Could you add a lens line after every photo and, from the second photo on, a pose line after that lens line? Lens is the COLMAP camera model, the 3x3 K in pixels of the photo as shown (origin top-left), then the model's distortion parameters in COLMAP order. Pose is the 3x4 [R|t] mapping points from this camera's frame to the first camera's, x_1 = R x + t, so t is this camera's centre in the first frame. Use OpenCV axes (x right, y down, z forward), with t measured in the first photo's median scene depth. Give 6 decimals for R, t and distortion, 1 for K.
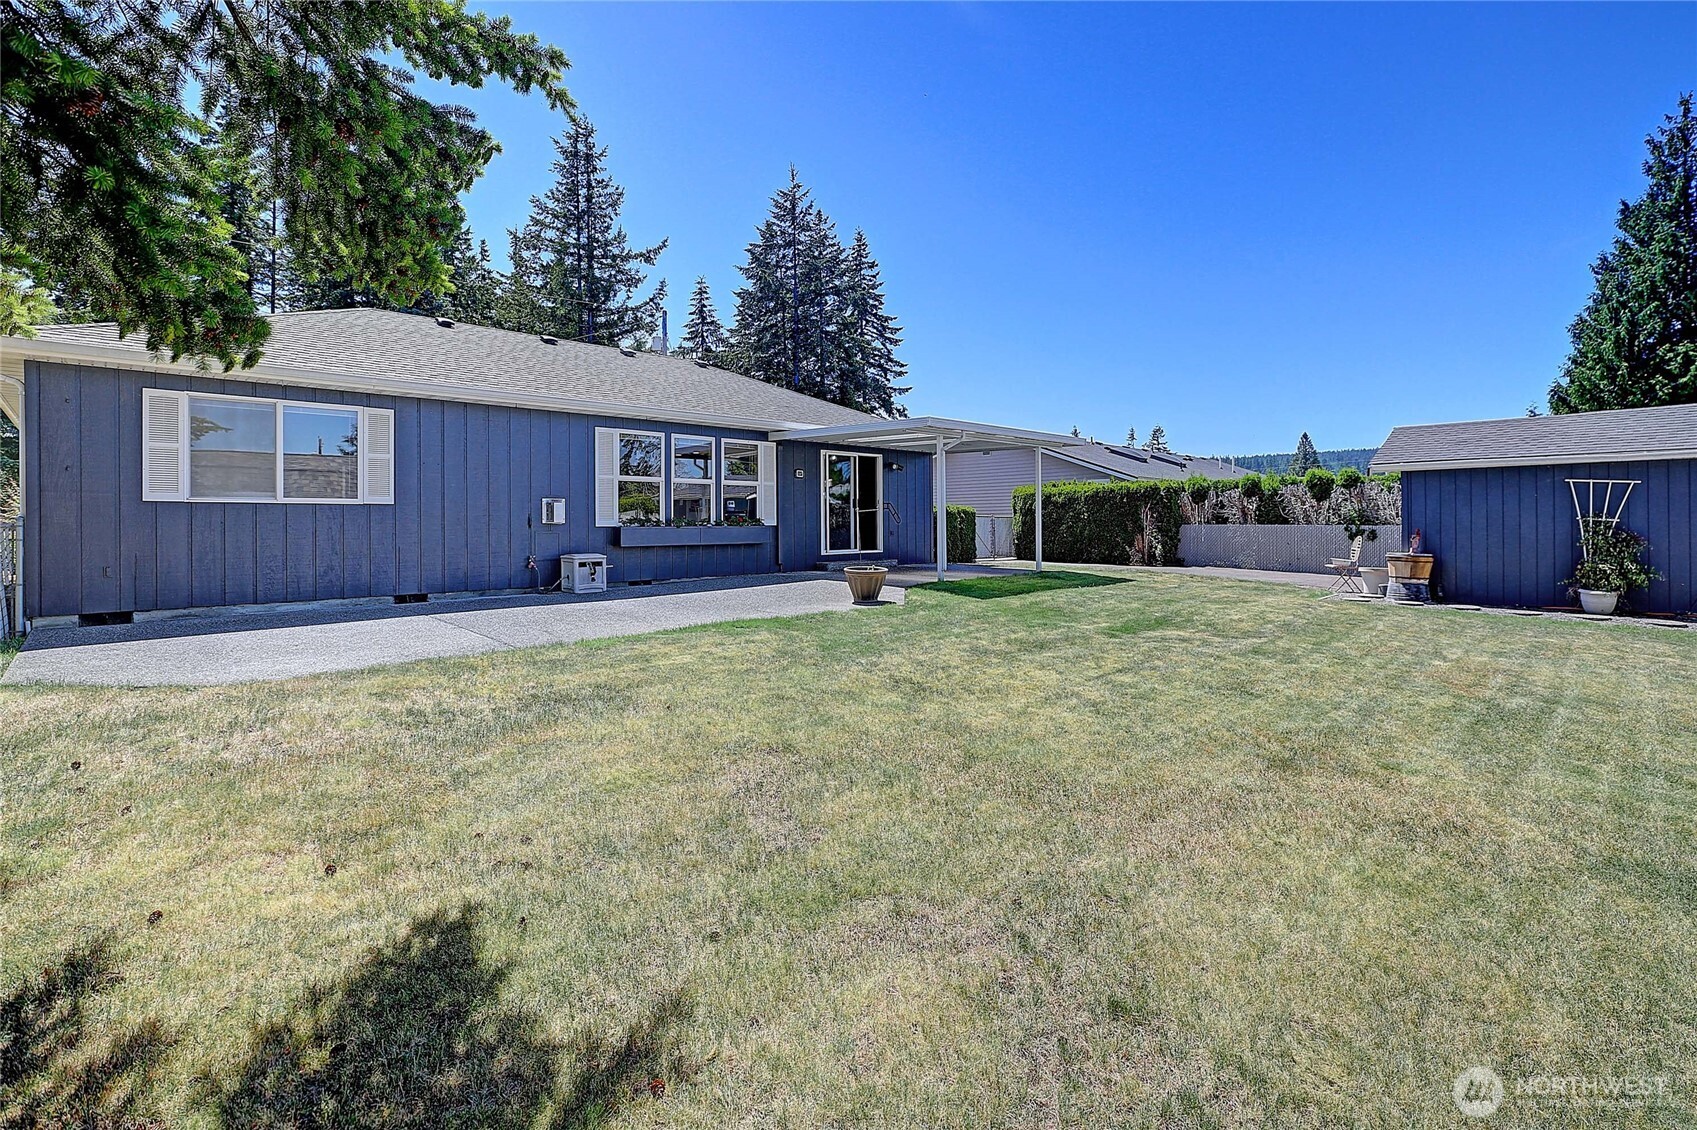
lens RADIAL K [[803.0, 0, 848.6], [0, 803.0, 523.0], [0, 0, 1]] dist [-0.015438, 0.000366]
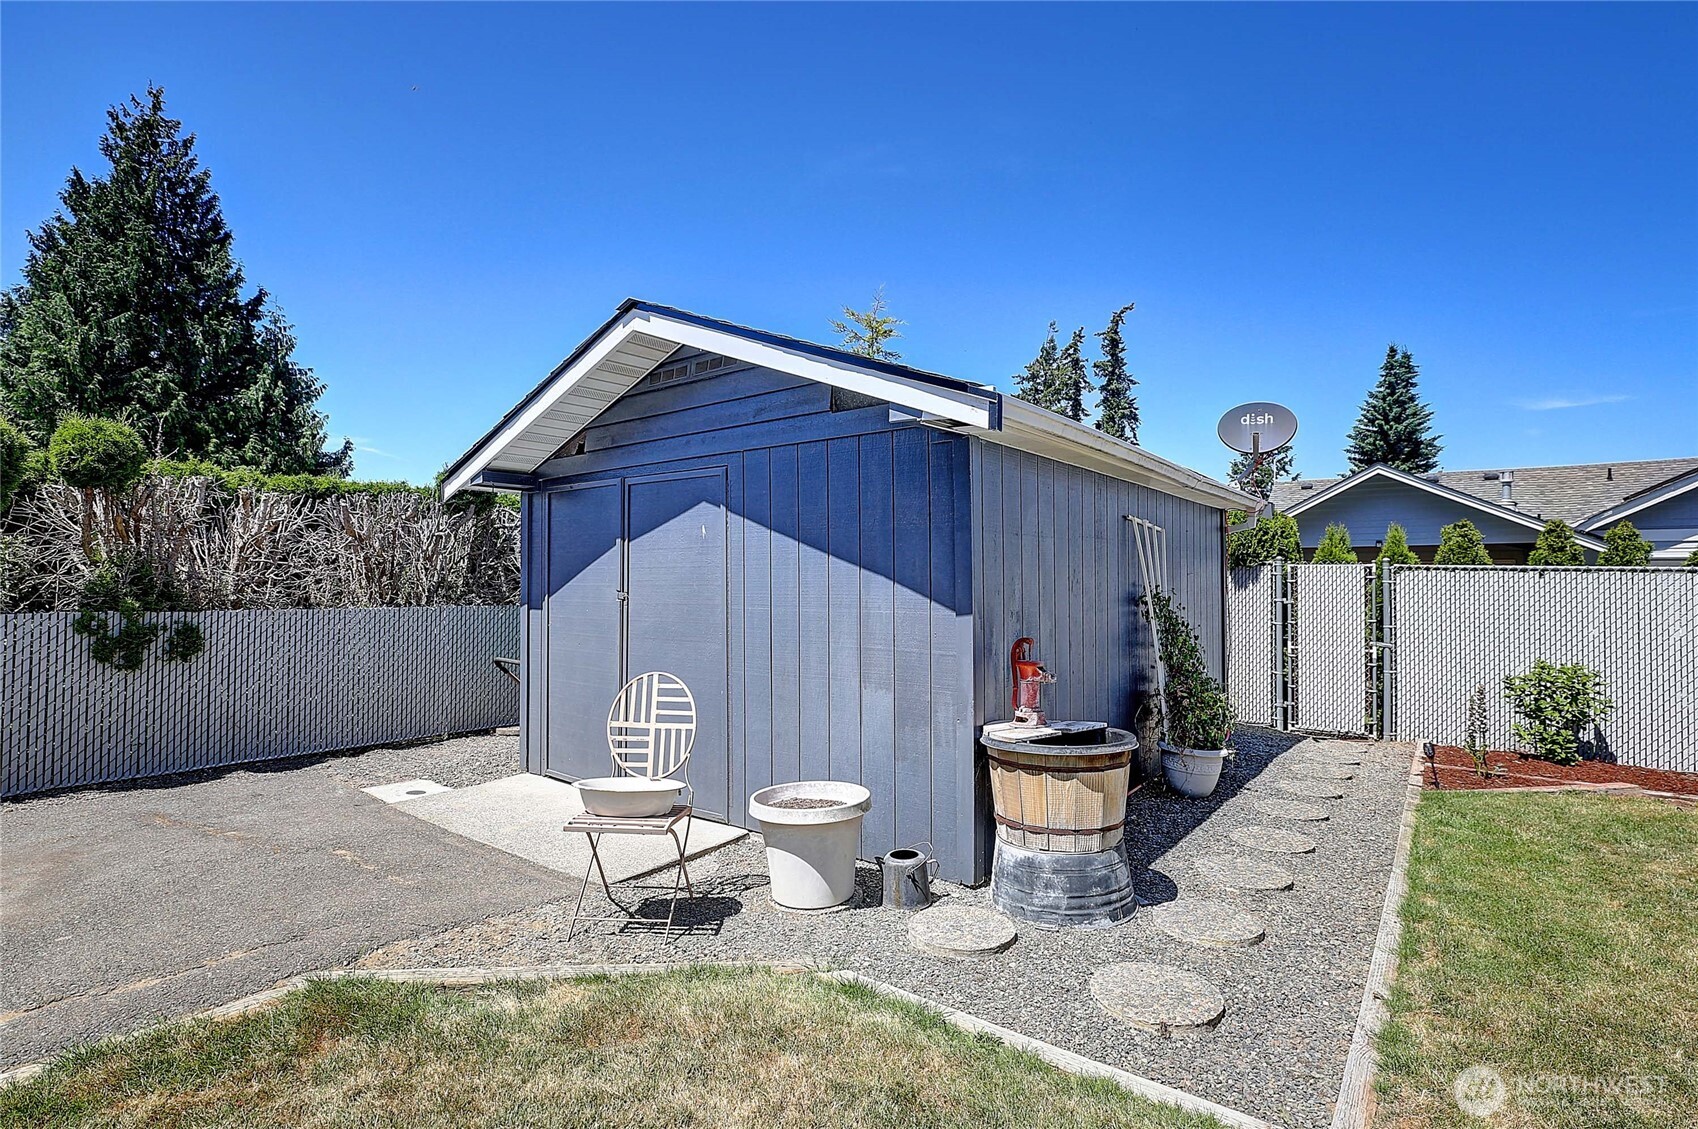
lens RADIAL K [[772.2, 0, 870.5], [0, 772.2, 570.2], [0, 0, 1]] dist [-0.016959, 0.000778]
pose [[-0.149296, 0.014535, 0.988686, 0.303650], [-0.000016, 0.999892, -0.014702, -0.009013], [-0.988792, -0.002211, -0.149280, 0.758500]]
